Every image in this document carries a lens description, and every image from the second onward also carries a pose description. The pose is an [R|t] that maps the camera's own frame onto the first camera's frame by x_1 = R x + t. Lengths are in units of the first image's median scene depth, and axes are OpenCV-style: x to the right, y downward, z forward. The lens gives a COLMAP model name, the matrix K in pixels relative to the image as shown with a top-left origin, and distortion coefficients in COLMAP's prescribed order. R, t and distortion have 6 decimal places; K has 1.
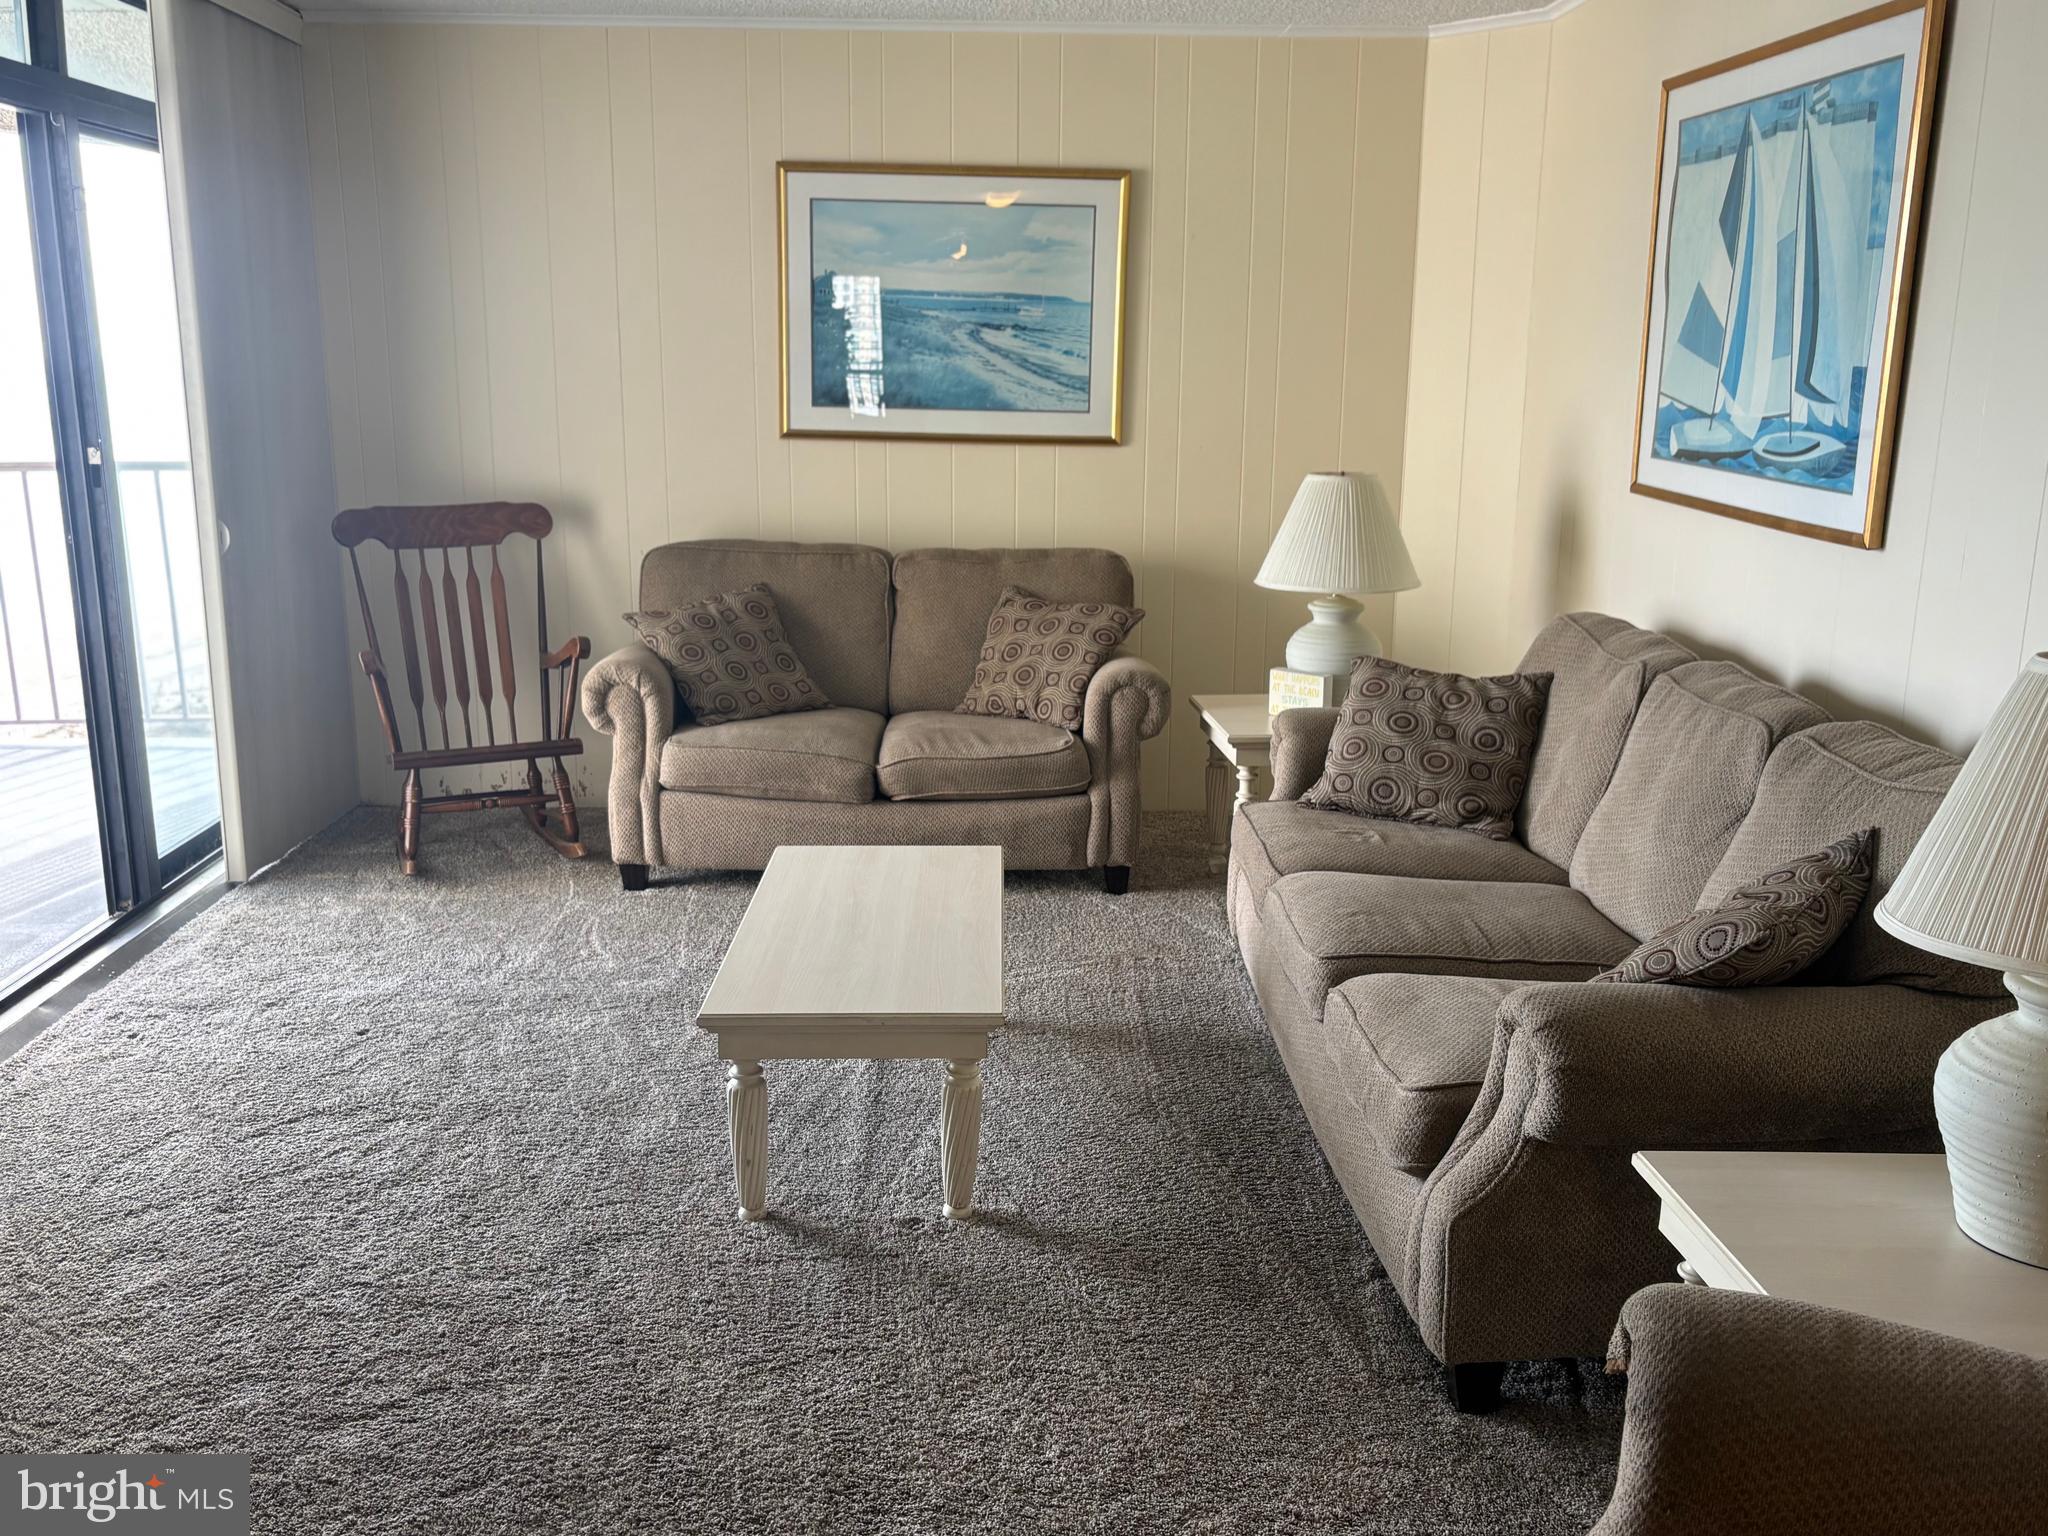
lens RADIAL K [[1785.9, 0, 1021.0], [0, 1785.9, 791.9], [0, 0, 1]] dist [0.137787, -0.330267]
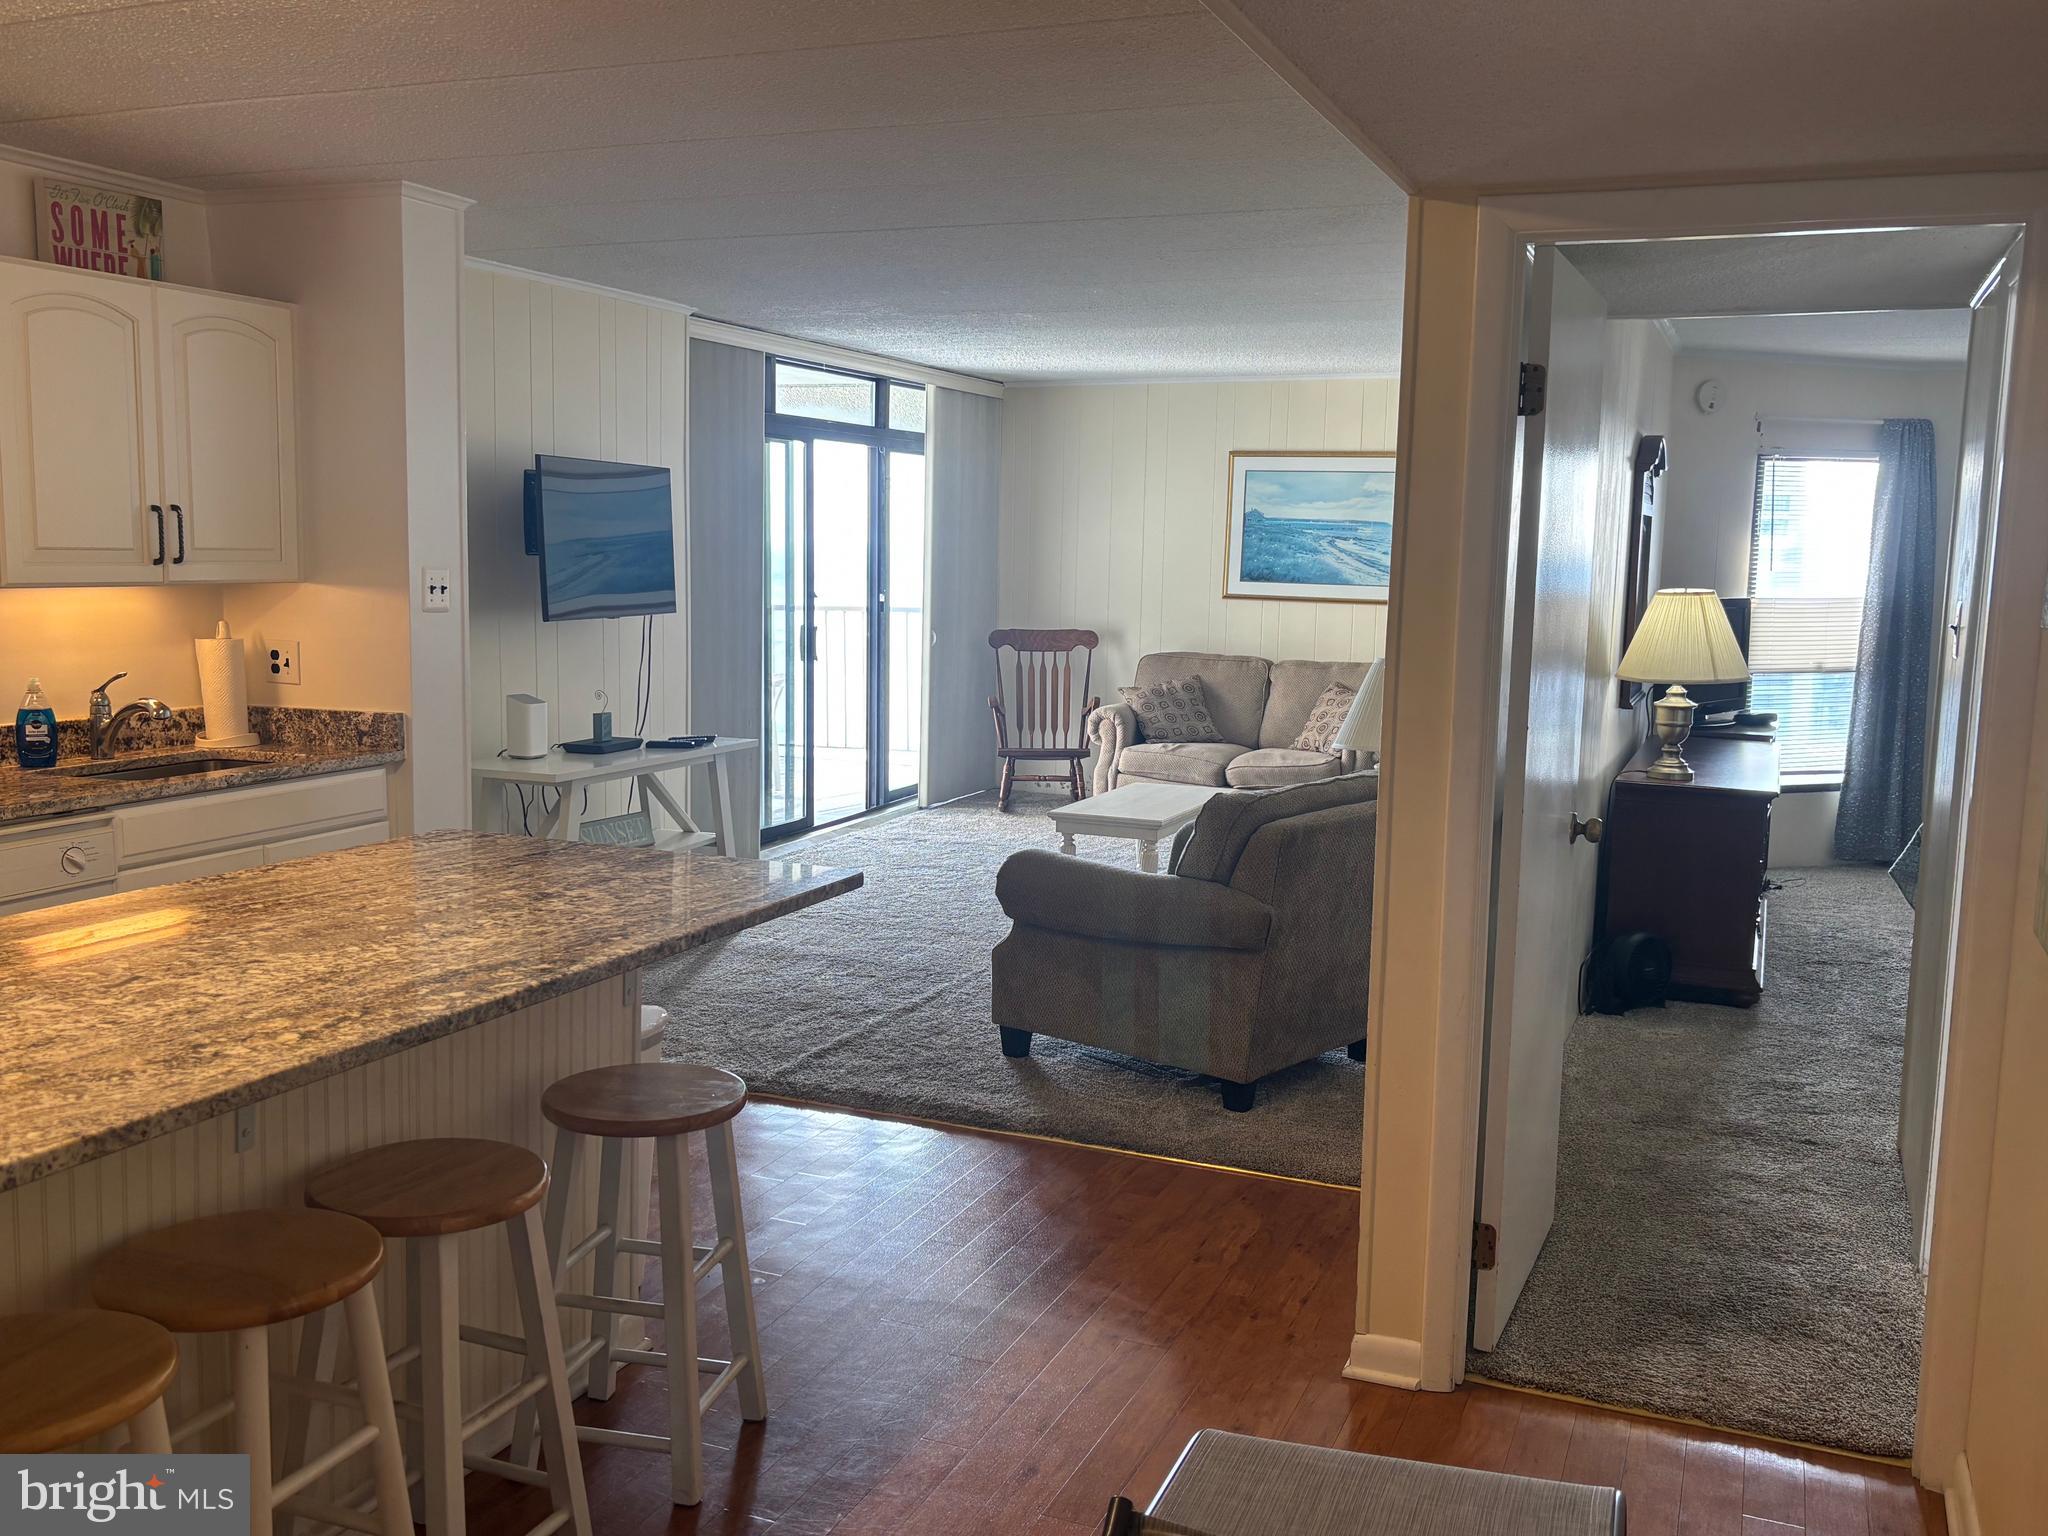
lens RADIAL K [[1784.0, 0, 996.3], [0, 1784.0, 768.0], [0, 0, 1]] dist [0.106187, -0.271594]
pose [[0.905151, 0.061790, -0.420575, 0.451635], [-0.108723, 0.990123, -0.088525, 0.164579], [0.410951, 0.125854, 0.902929, -0.732775]]
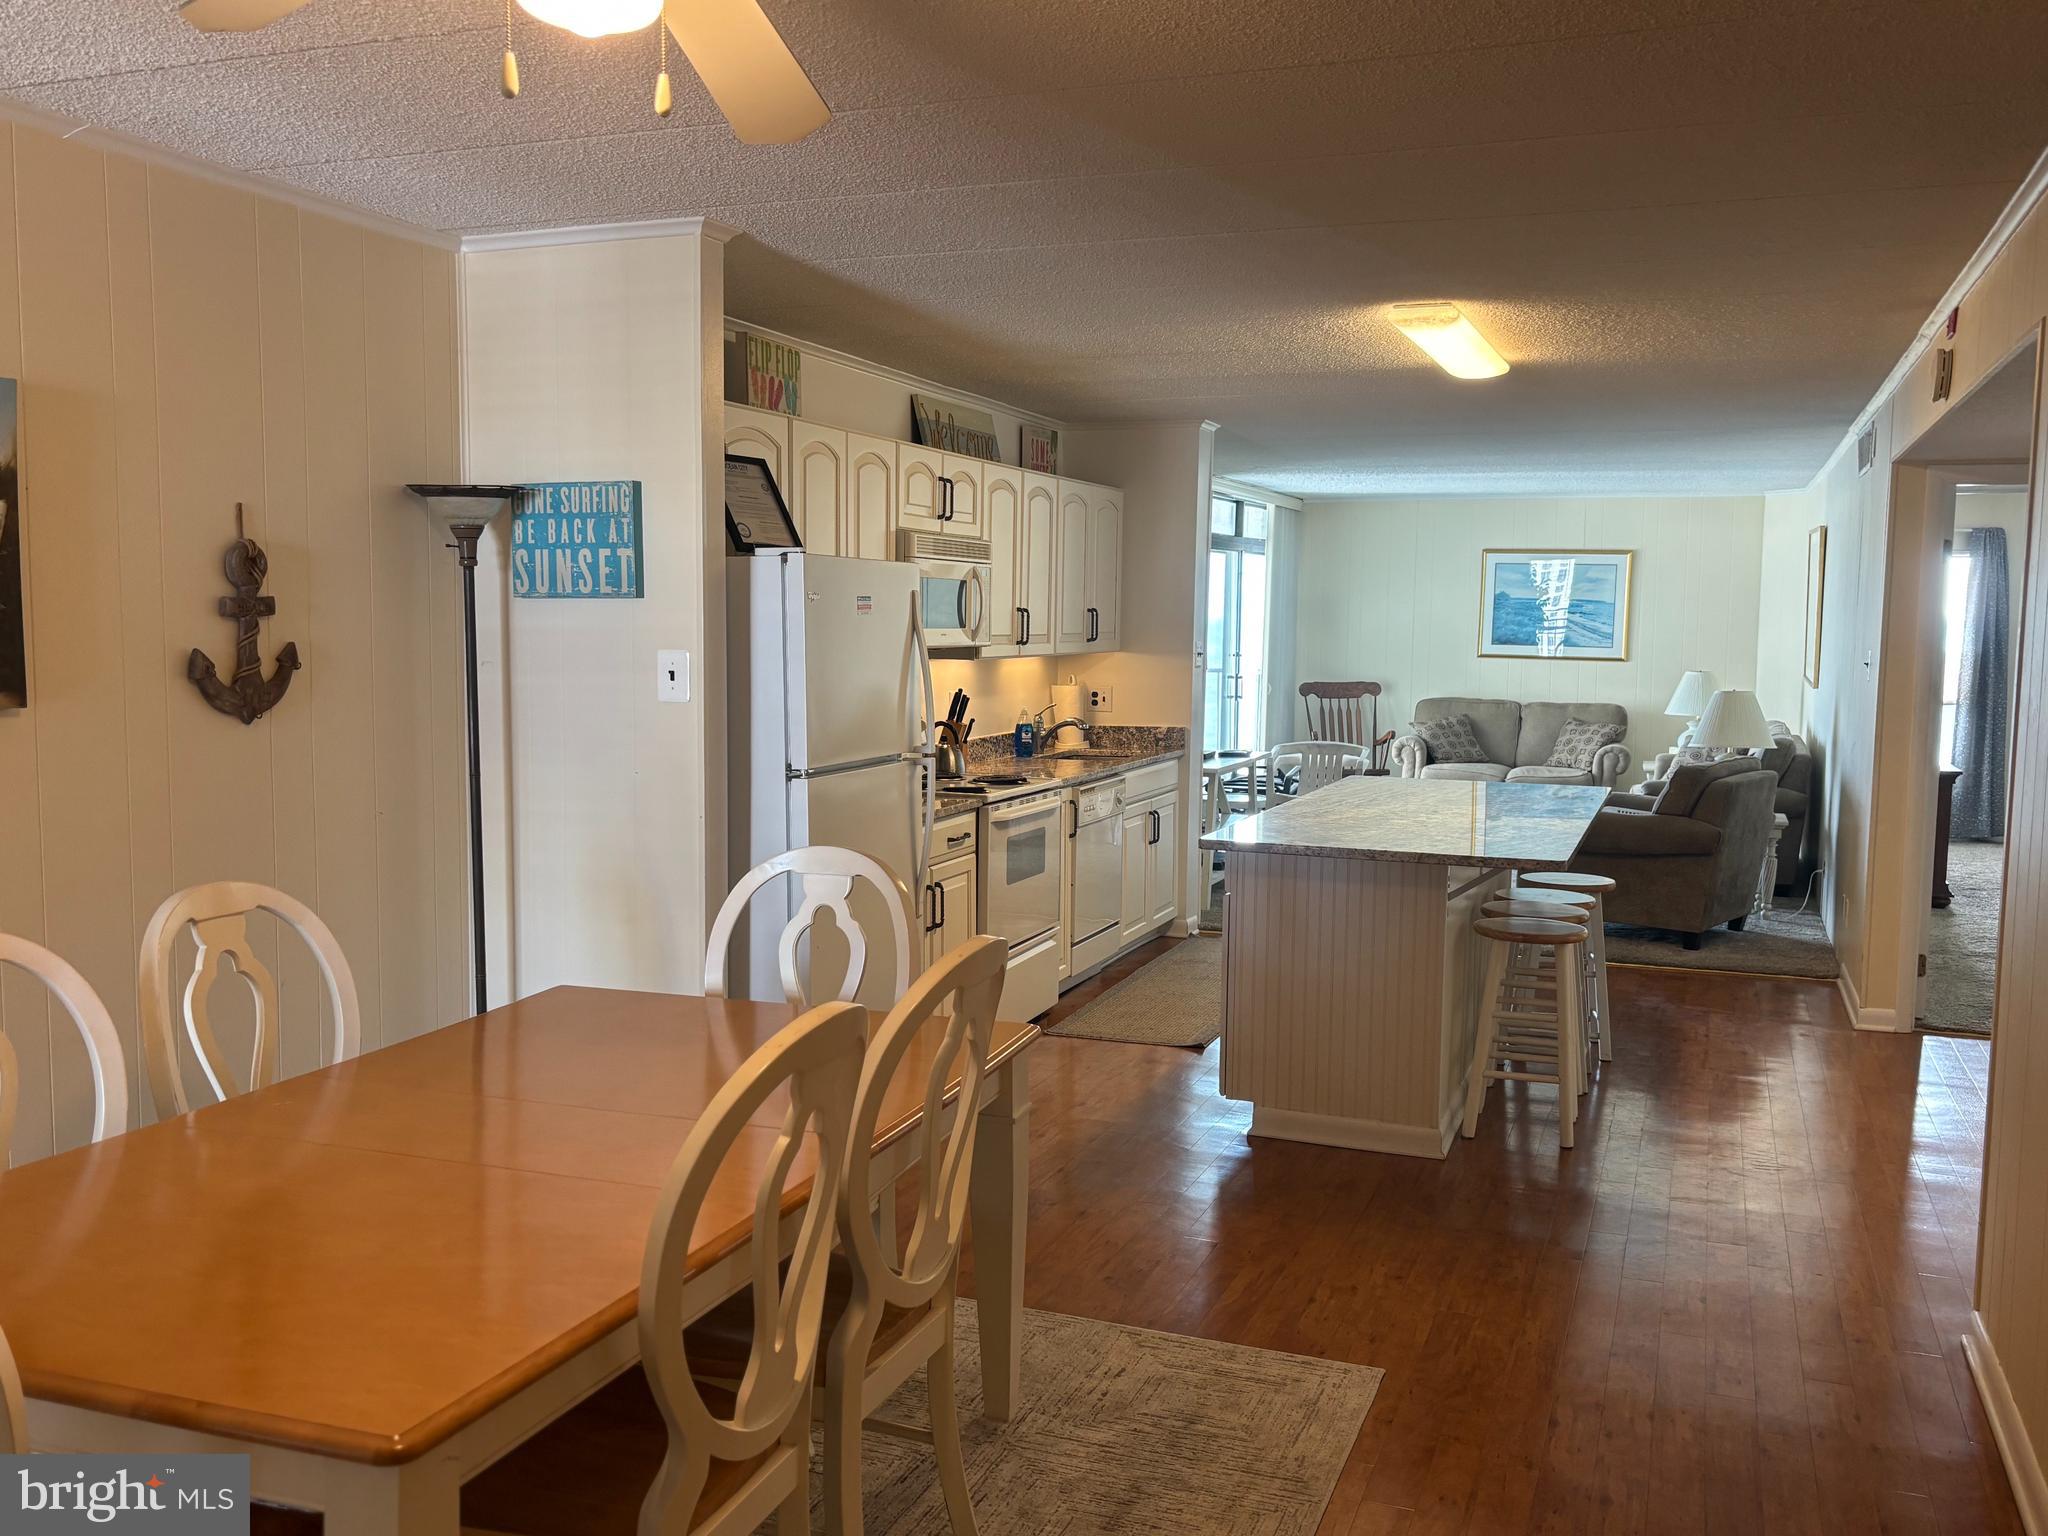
lens RADIAL K [[1784.0, 0, 996.3], [0, 1784.0, 768.0], [0, 0, 1]] dist [0.106187, -0.271594]
pose [[0.917226, 0.035426, -0.396789, 0.252711], [-0.093556, 0.987337, -0.128115, 0.342059], [0.387226, 0.154633, 0.908925, -1.520115]]
